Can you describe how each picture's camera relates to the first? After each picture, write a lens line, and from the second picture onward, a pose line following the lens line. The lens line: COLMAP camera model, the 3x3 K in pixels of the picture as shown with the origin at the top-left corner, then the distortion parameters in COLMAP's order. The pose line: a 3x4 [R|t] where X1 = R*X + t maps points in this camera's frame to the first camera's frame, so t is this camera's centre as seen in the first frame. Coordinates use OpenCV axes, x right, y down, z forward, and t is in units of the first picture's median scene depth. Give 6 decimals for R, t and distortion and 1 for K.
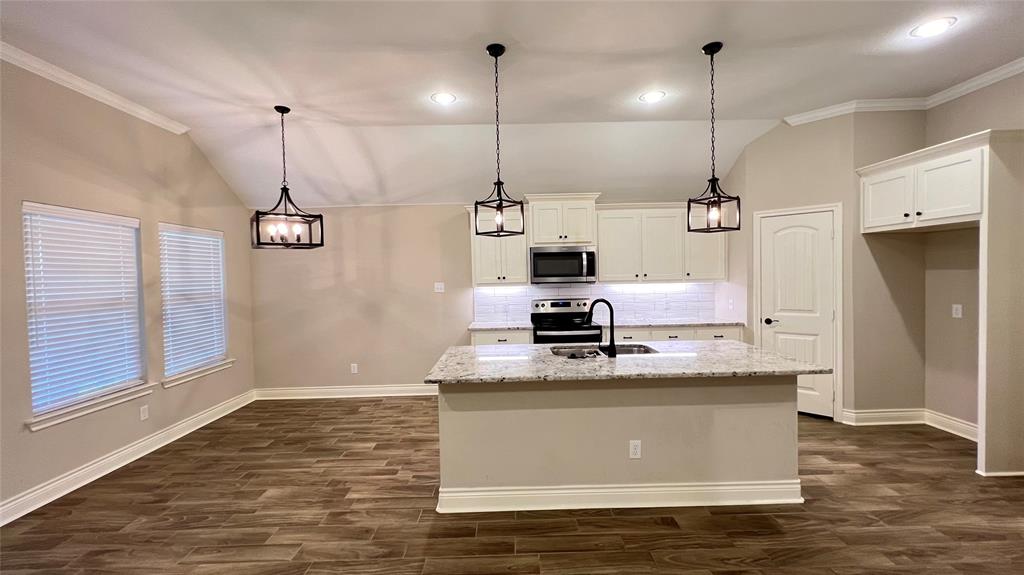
lens RADIAL K [[416.3, 0, 520.5], [0, 416.3, 286.7], [0, 0, 1]] dist [-0.003102, -0.000015]
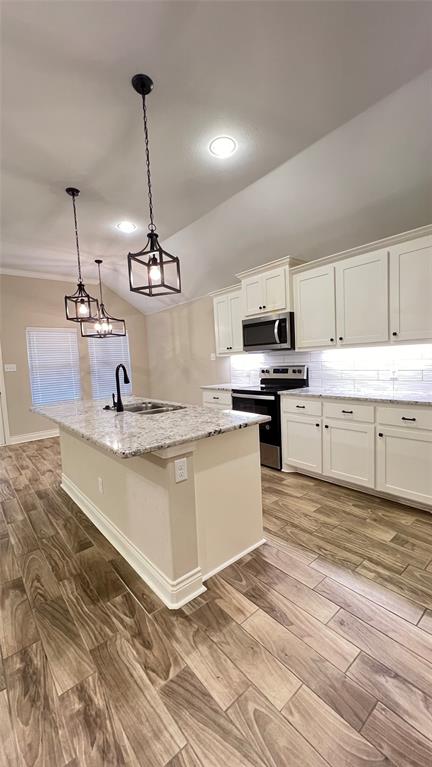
lens RADIAL K [[311.8, 0, 210.8], [0, 311.8, 386.3], [0, 0, 1]] dist [-0.003102, -0.000015]
pose [[0.618761, 0.058851, -0.783372, 0.837844], [0.014334, 0.996178, 0.086160, 0.014321], [0.785448, -0.064541, 0.615553, 0.495035]]
